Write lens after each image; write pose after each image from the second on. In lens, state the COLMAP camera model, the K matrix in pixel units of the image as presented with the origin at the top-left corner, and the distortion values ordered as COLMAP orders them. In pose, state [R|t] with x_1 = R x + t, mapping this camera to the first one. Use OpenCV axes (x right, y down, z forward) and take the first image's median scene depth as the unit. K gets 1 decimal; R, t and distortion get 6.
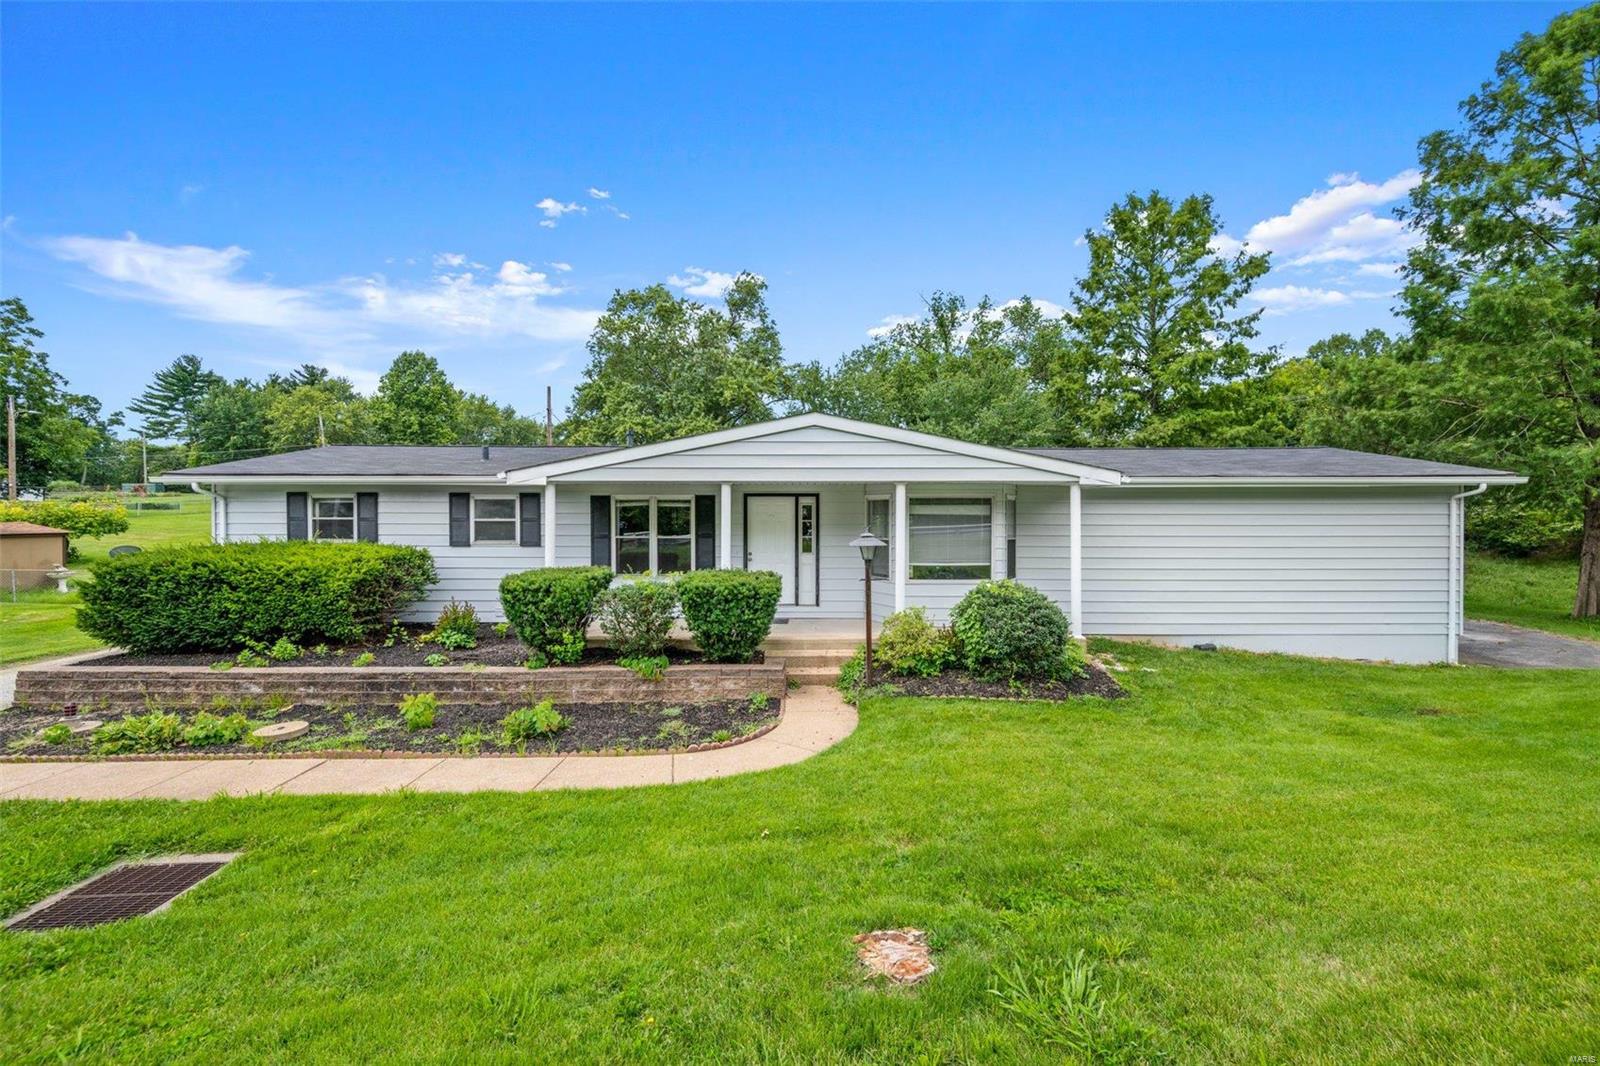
lens RADIAL K [[632.6, 0, 800.4], [0, 632.6, 530.1], [0, 0, 1]] dist [-0.001253, 0.000157]
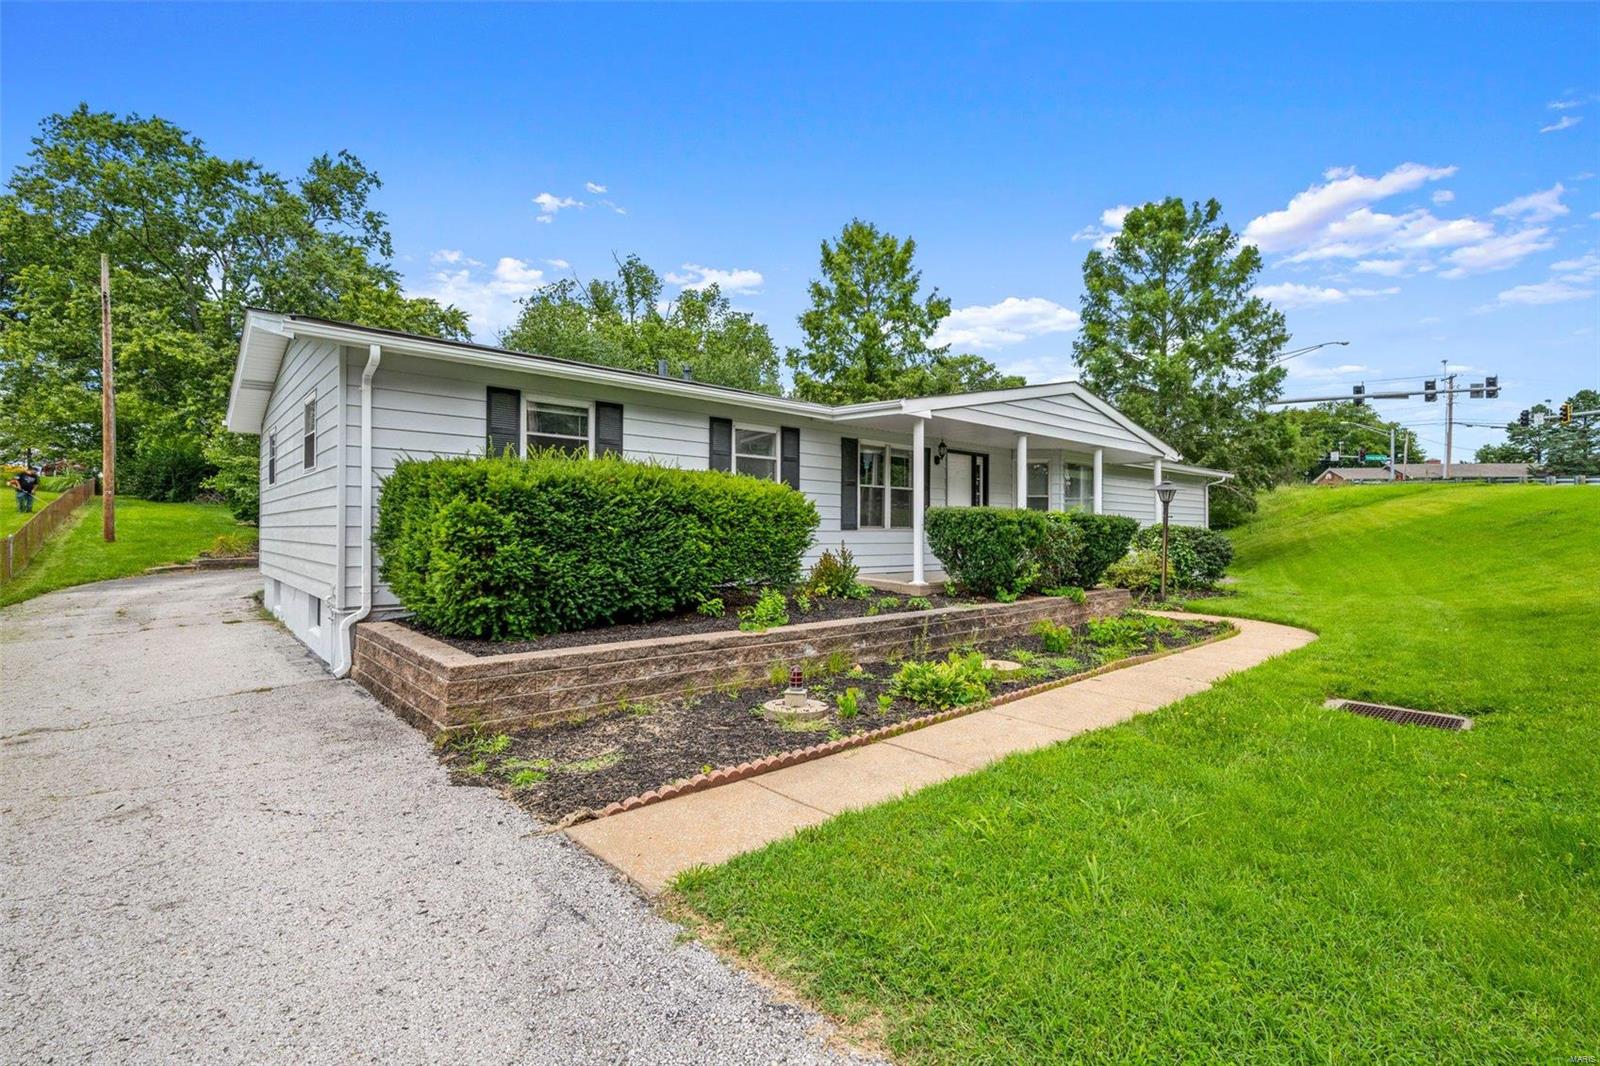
lens RADIAL K [[711.1, 0, 800.0], [0, 711.1, 533.0], [0, 0, 1]] dist [0.000980, 0.000020]
pose [[0.748396, 0.005617, 0.663229, -1.113552], [-0.008397, 0.999964, 0.001006, 0.086258], [-0.663199, -0.006322, 0.748416, 0.294237]]
